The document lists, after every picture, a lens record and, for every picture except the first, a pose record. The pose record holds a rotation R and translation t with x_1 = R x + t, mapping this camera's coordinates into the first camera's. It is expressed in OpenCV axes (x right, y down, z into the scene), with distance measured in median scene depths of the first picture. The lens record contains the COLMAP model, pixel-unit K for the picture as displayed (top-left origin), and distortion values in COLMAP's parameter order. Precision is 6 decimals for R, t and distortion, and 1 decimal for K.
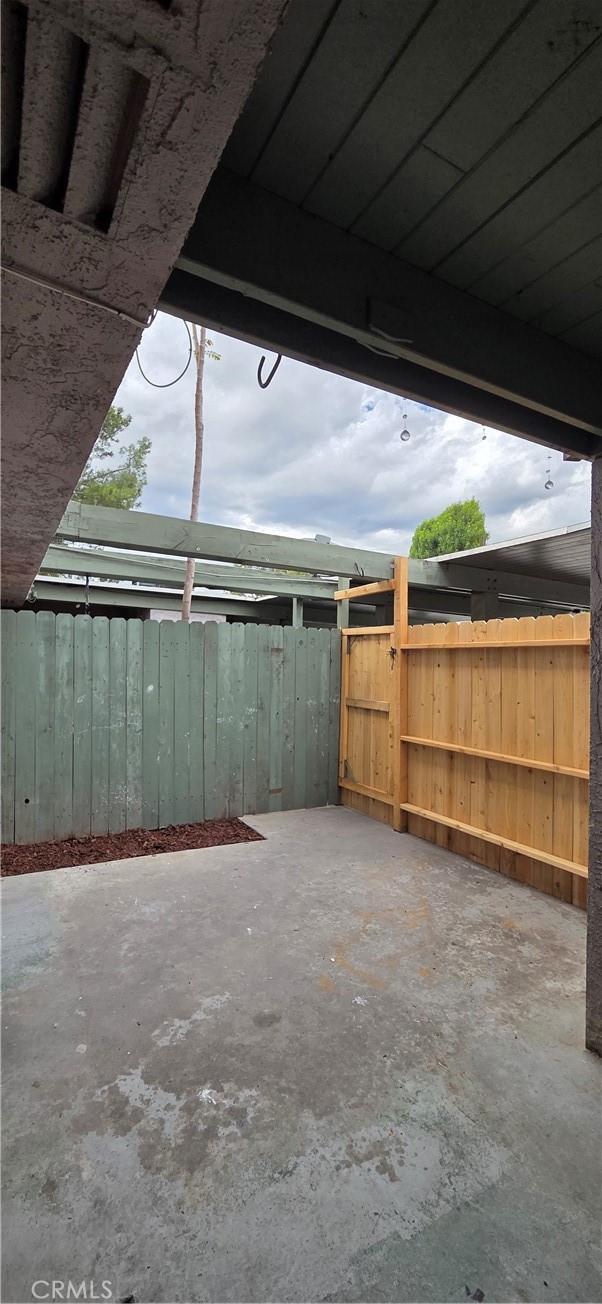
lens RADIAL K [[536.7, 0, 321.5], [0, 536.7, 666.0], [0, 0, 1]] dist [0.003583, -0.002422]
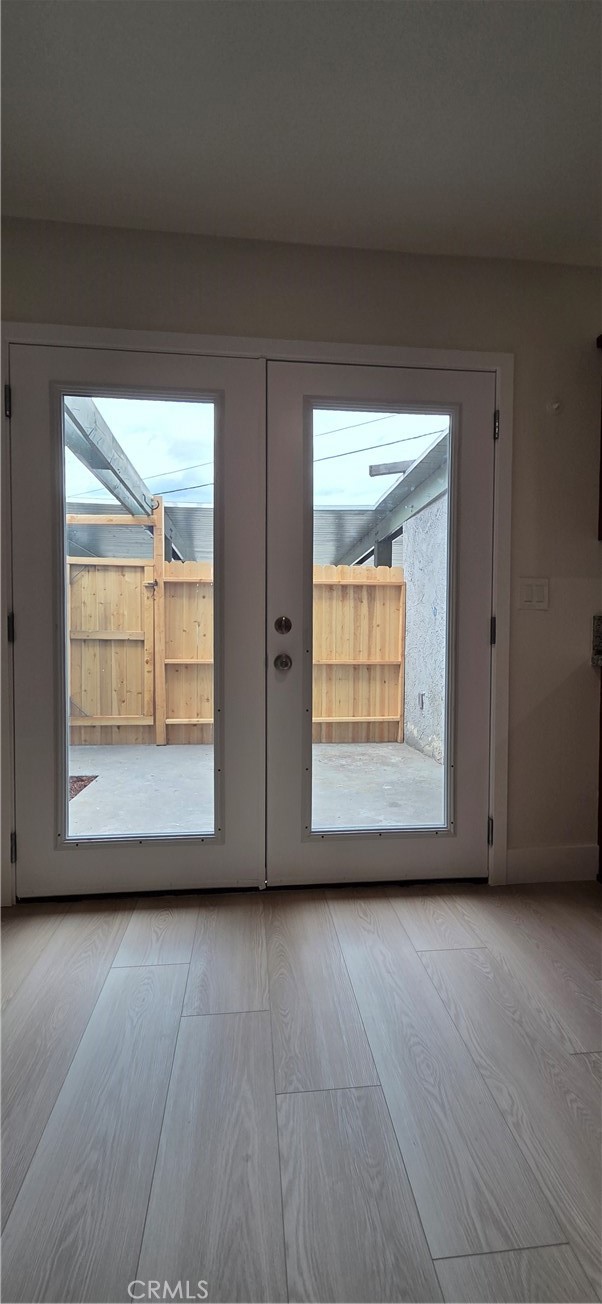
lens RADIAL K [[536.7, 0, 303.3], [0, 536.7, 645.9], [0, 0, 1]] dist [0.003583, -0.002422]
pose [[0.416275, -0.044353, 0.908156, -1.620226], [0.006087, 0.998923, 0.045996, 0.111757], [-0.909218, -0.013619, 0.416097, 0.581897]]
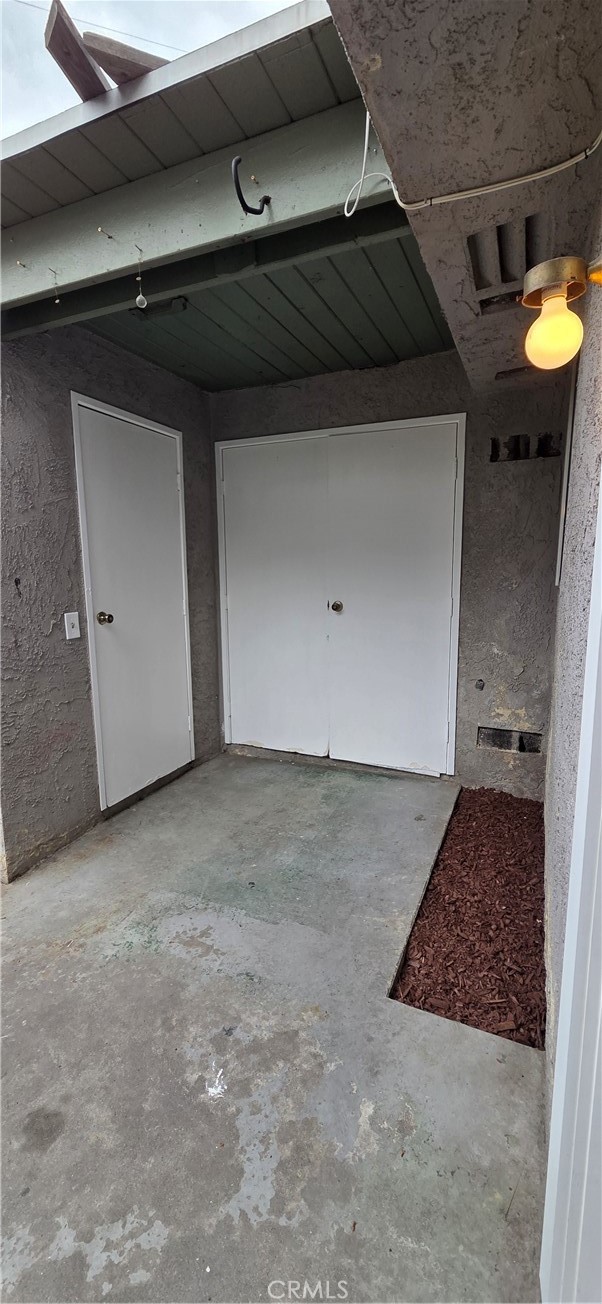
lens RADIAL K [[536.7, 0, 271.1], [0, 536.7, 659.1], [0, 0, 1]] dist [0.003583, -0.002422]
pose [[-0.547240, -0.153595, 0.822762, -0.659389], [0.003706, 0.982563, 0.185892, 0.021293], [-0.836968, 0.104776, -0.537129, 1.043867]]
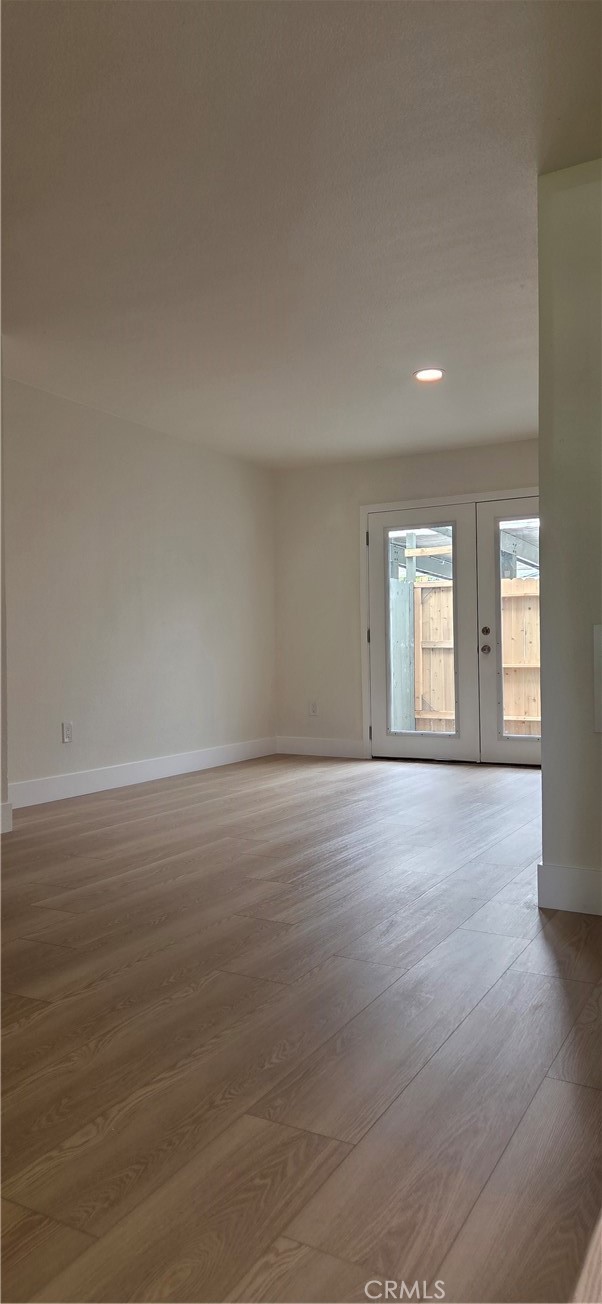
lens RADIAL K [[872.8, 0, 283.5], [0, 872.8, 671.2], [0, 0, 1]] dist [0.035586, 0.000094]
pose [[0.872492, -0.046059, 0.486454, -2.889890], [0.036672, 0.998912, 0.028806, 0.144843], [-0.487251, -0.007294, 0.873231, -1.310570]]
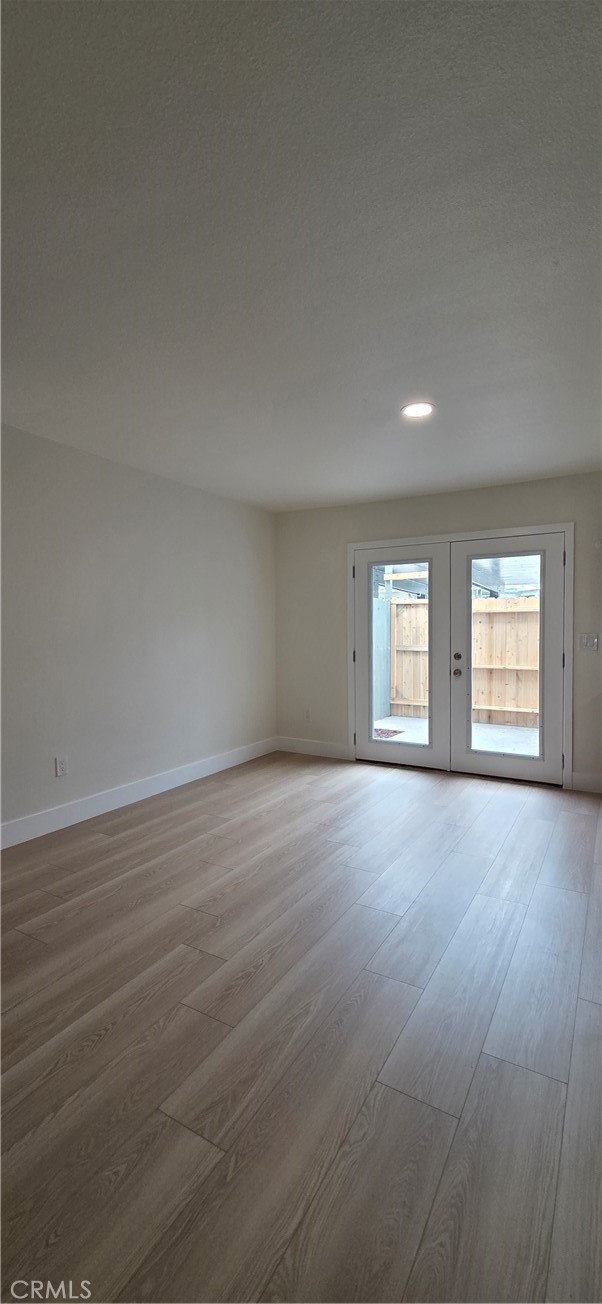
lens RADIAL K [[536.7, 0, 299.4], [0, 536.7, 662.0], [0, 0, 1]] dist [0.003583, -0.002422]
pose [[0.878271, -0.060948, 0.474263, -2.338361], [0.030784, 0.996993, 0.071118, -0.029300], [-0.477171, -0.047861, 0.877506, -0.553091]]
